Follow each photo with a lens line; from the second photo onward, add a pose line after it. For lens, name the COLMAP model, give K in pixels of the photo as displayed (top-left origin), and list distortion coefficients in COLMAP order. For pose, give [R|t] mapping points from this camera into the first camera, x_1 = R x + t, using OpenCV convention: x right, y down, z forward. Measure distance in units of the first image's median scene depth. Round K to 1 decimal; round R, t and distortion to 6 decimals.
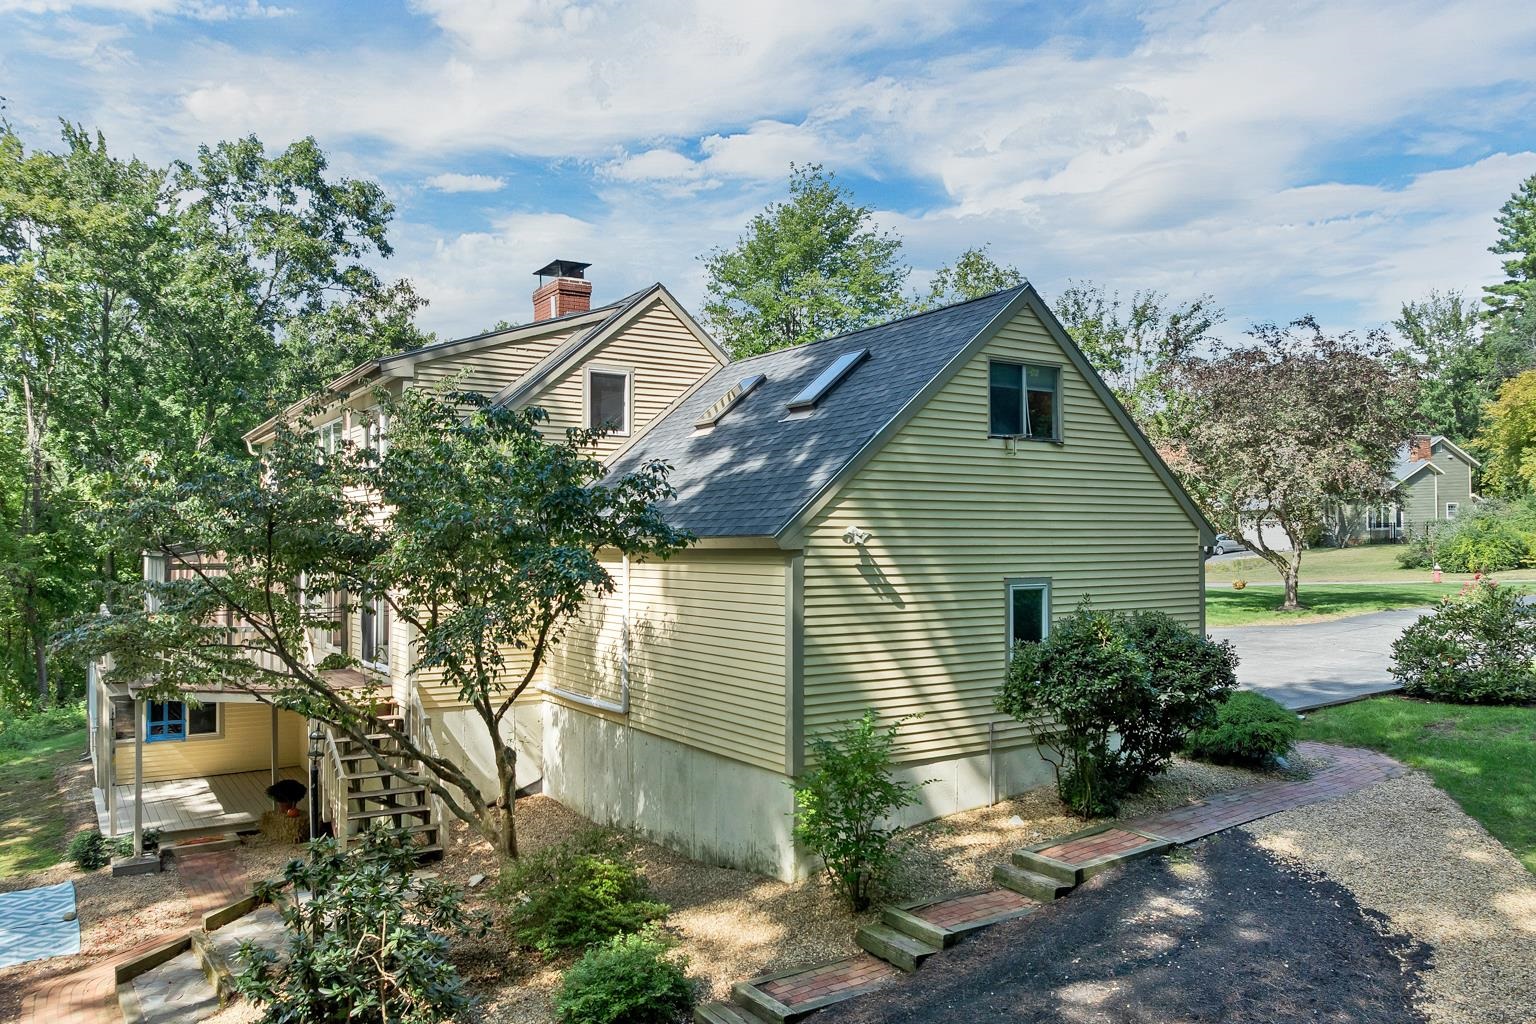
lens RADIAL K [[1109.8, 0, 764.6], [0, 1109.8, 510.3], [0, 0, 1]] dist [-0.041852, 0.007014]
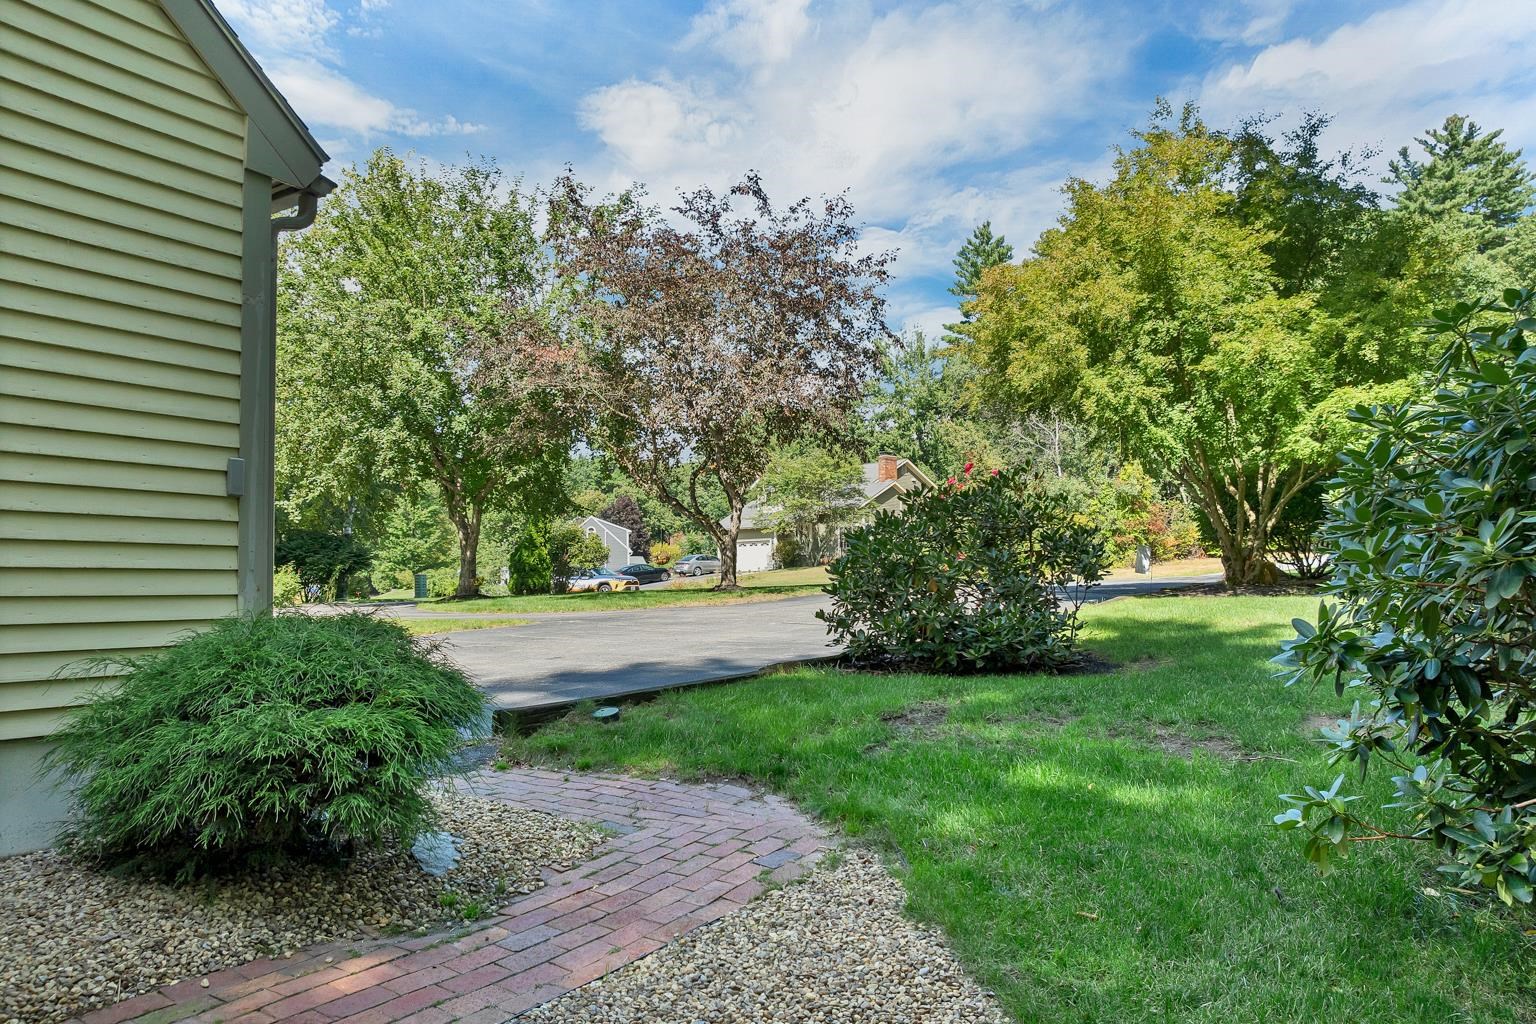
lens RADIAL K [[1109.8, 0, 764.5], [0, 1109.8, 520.0], [0, 0, 1]] dist [-0.041852, 0.007014]
pose [[0.909331, 0.025977, 0.415262, 0.205316], [-0.012552, 0.999308, -0.035028, 0.072894], [-0.415884, 0.026640, 0.909027, 0.336533]]
